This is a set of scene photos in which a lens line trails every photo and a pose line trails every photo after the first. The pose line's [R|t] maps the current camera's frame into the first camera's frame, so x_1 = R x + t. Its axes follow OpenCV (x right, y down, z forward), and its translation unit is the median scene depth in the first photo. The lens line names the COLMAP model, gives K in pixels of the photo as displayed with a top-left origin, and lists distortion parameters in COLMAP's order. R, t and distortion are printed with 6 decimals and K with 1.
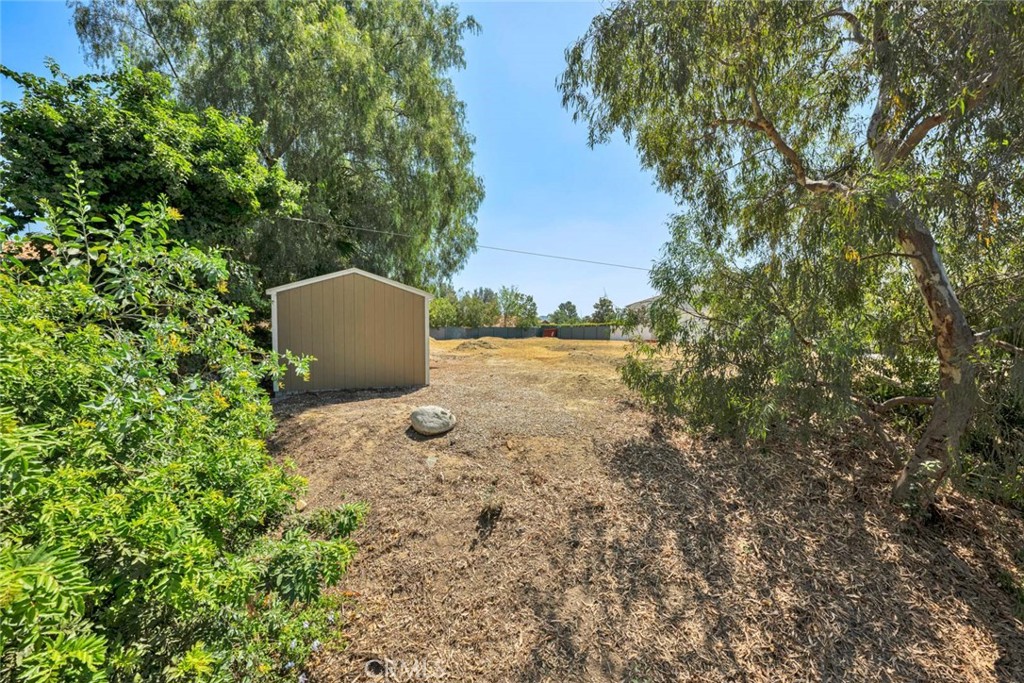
lens RADIAL K [[402.2, 0, 515.8], [0, 402.2, 342.5], [0, 0, 1]] dist [-0.002411, 0.000208]
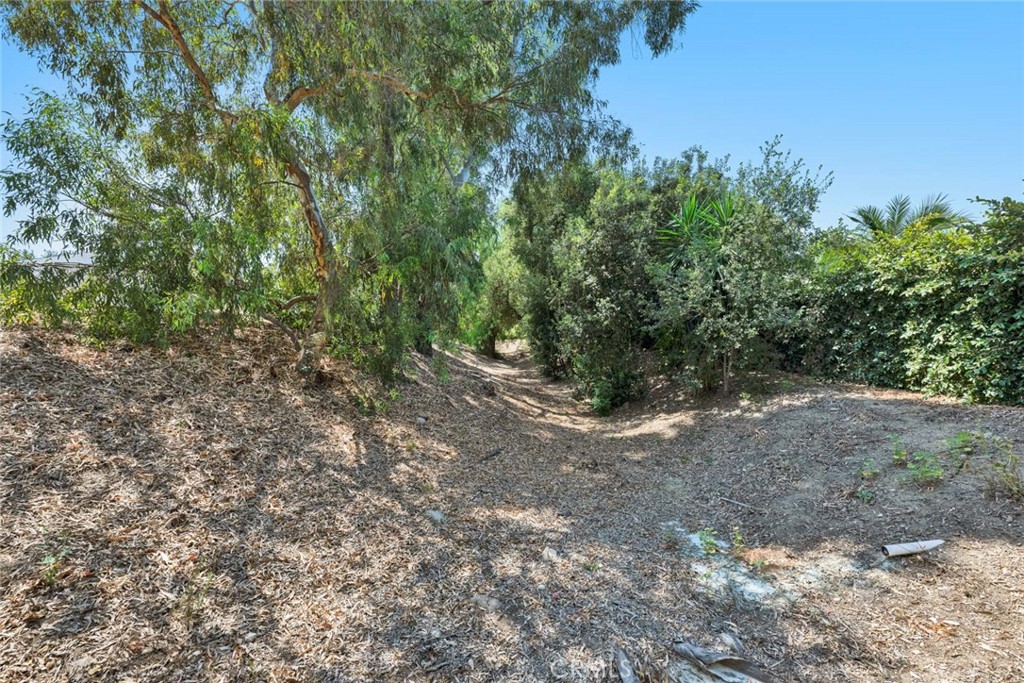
lens RADIAL K [[402.2, 0, 513.4], [0, 402.2, 343.4], [0, 0, 1]] dist [-0.002411, 0.000208]
pose [[0.312390, -0.044303, 0.948920, -0.107386], [0.037726, 0.998702, 0.034207, 0.305292], [-0.949204, 0.025113, 0.313656, -0.113801]]
